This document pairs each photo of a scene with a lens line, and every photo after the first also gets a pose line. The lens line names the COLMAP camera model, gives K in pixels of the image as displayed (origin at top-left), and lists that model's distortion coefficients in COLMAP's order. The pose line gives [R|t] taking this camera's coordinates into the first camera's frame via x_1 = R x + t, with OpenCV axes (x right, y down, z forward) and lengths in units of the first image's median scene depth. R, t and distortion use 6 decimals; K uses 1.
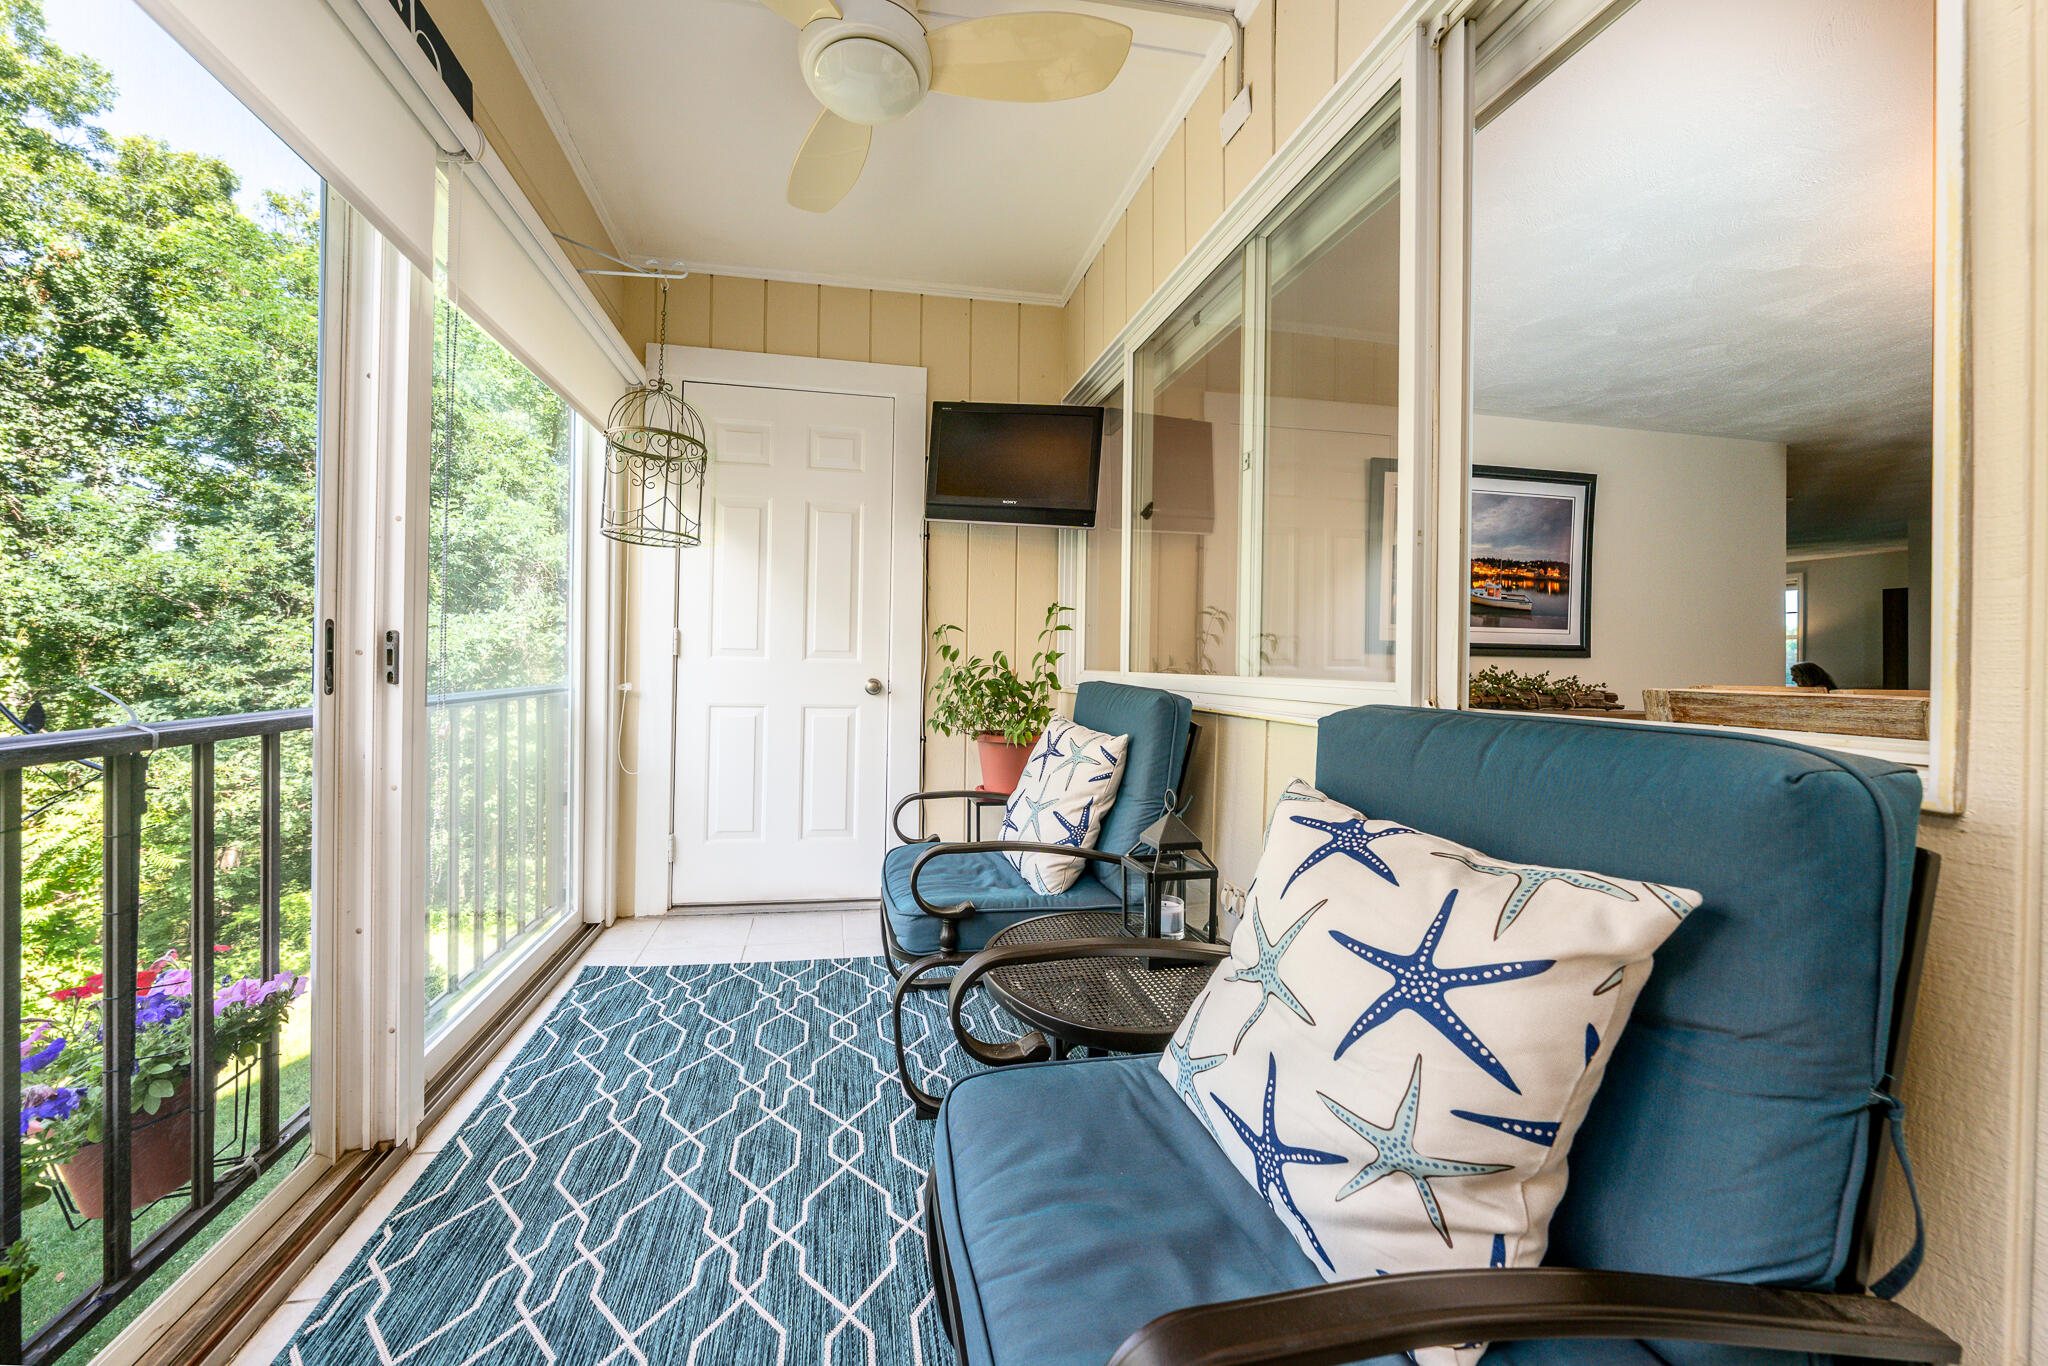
lens RADIAL K [[746.9, 0, 1022.3], [0, 746.9, 676.6], [0, 0, 1]] dist [-0.003908, -0.000200]
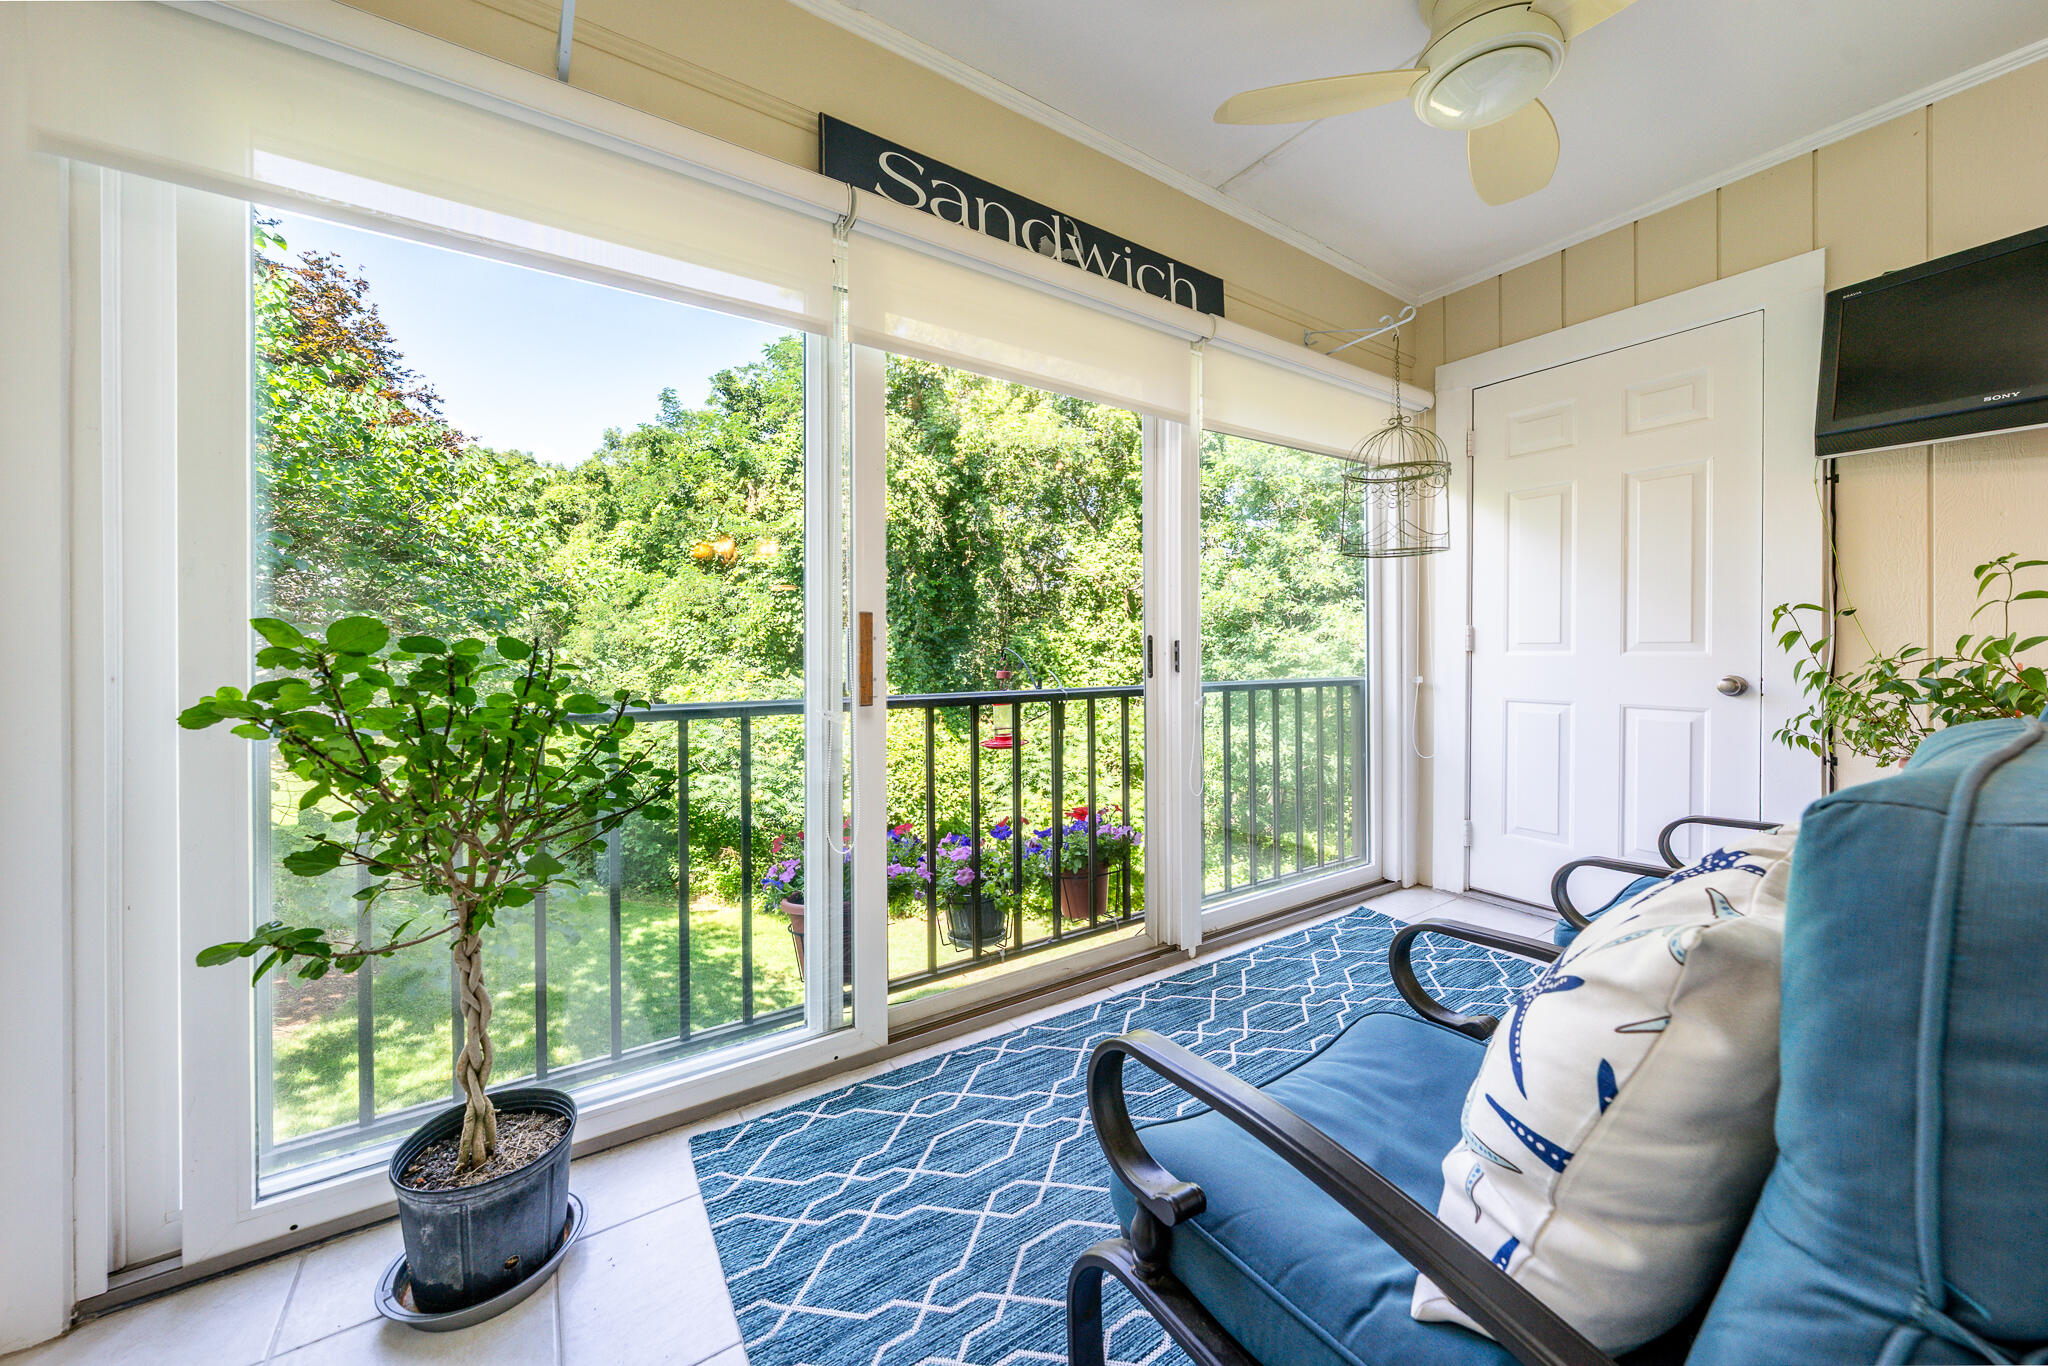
lens RADIAL K [[706.4, 0, 1025.6], [0, 706.4, 687.4], [0, 0, 1]] dist [0.001980, -0.000270]
pose [[0.425822, 0.028083, -0.904371, 0.229753], [-0.009247, 0.999601, 0.026686, 0.002561], [0.904760, -0.003001, 0.425912, 0.006048]]
